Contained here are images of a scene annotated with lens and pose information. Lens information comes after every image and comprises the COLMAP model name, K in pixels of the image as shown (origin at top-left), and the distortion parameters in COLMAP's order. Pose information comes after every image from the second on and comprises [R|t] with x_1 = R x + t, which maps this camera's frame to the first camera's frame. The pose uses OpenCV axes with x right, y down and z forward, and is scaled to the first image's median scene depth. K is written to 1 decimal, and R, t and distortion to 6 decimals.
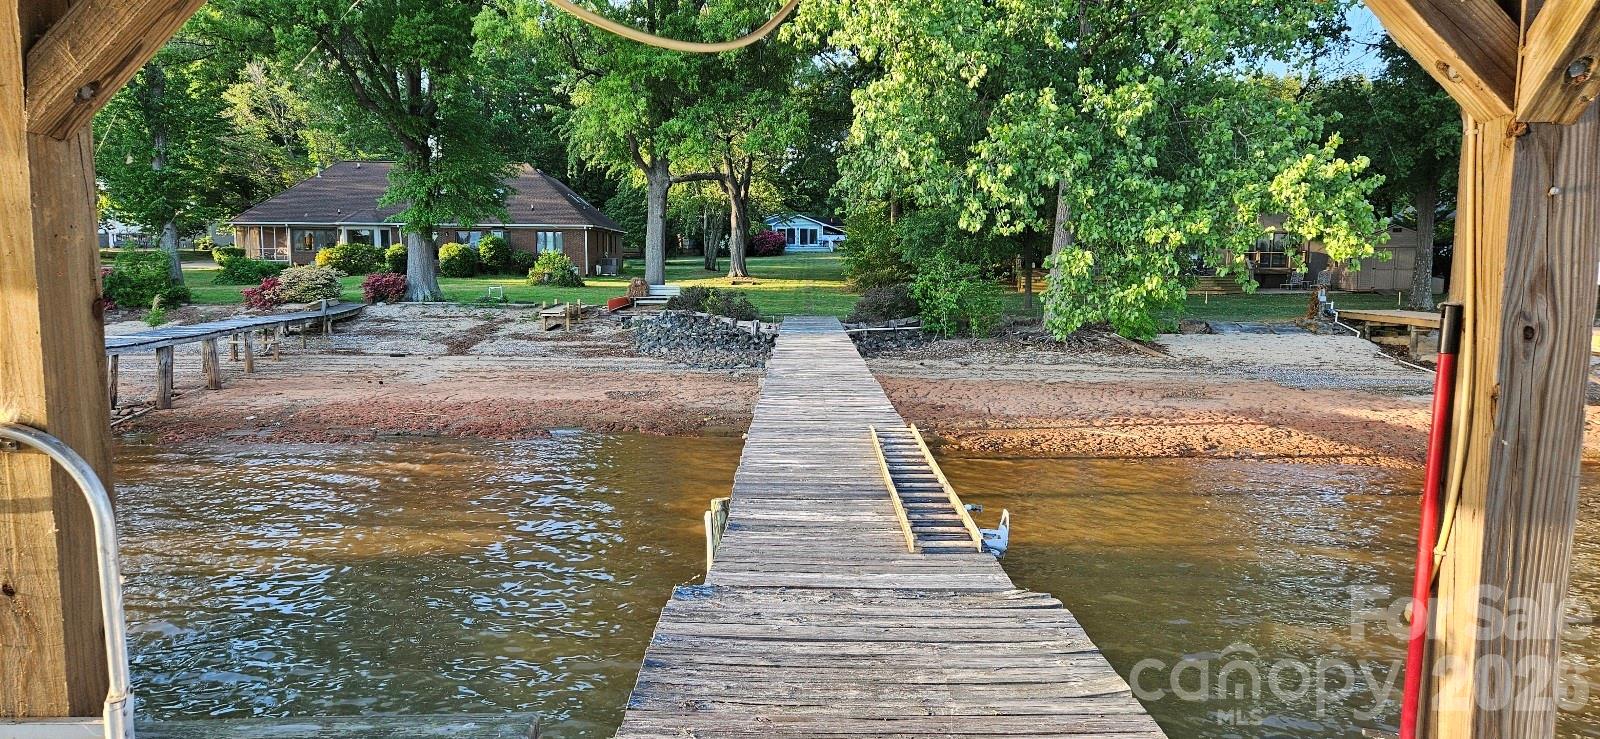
lens RADIAL K [[1064.5, 0, 800.0], [0, 1064.5, 369.5], [0, 0, 1]] dist [0.050746, -0.001558]
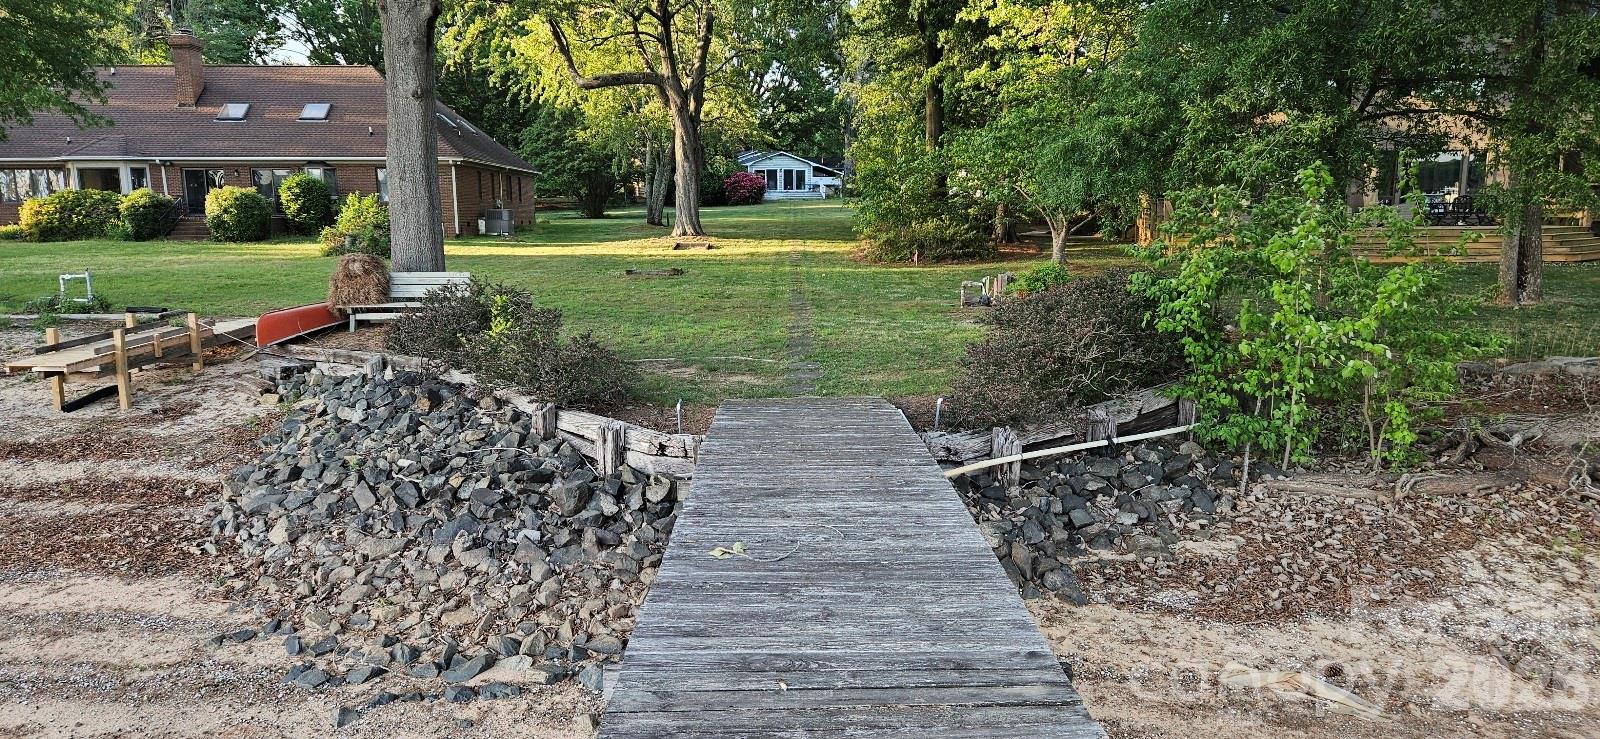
lens RADIAL K [[1064.5, 0, 800.0], [0, 1064.5, 369.5], [0, 0, 1]] dist [0.050746, -0.001558]
pose [[0.999850, -0.012776, 0.011719, 0.001992], [0.012231, 0.998892, 0.045441, -0.033838], [-0.012287, -0.045291, 0.998898, 0.341176]]
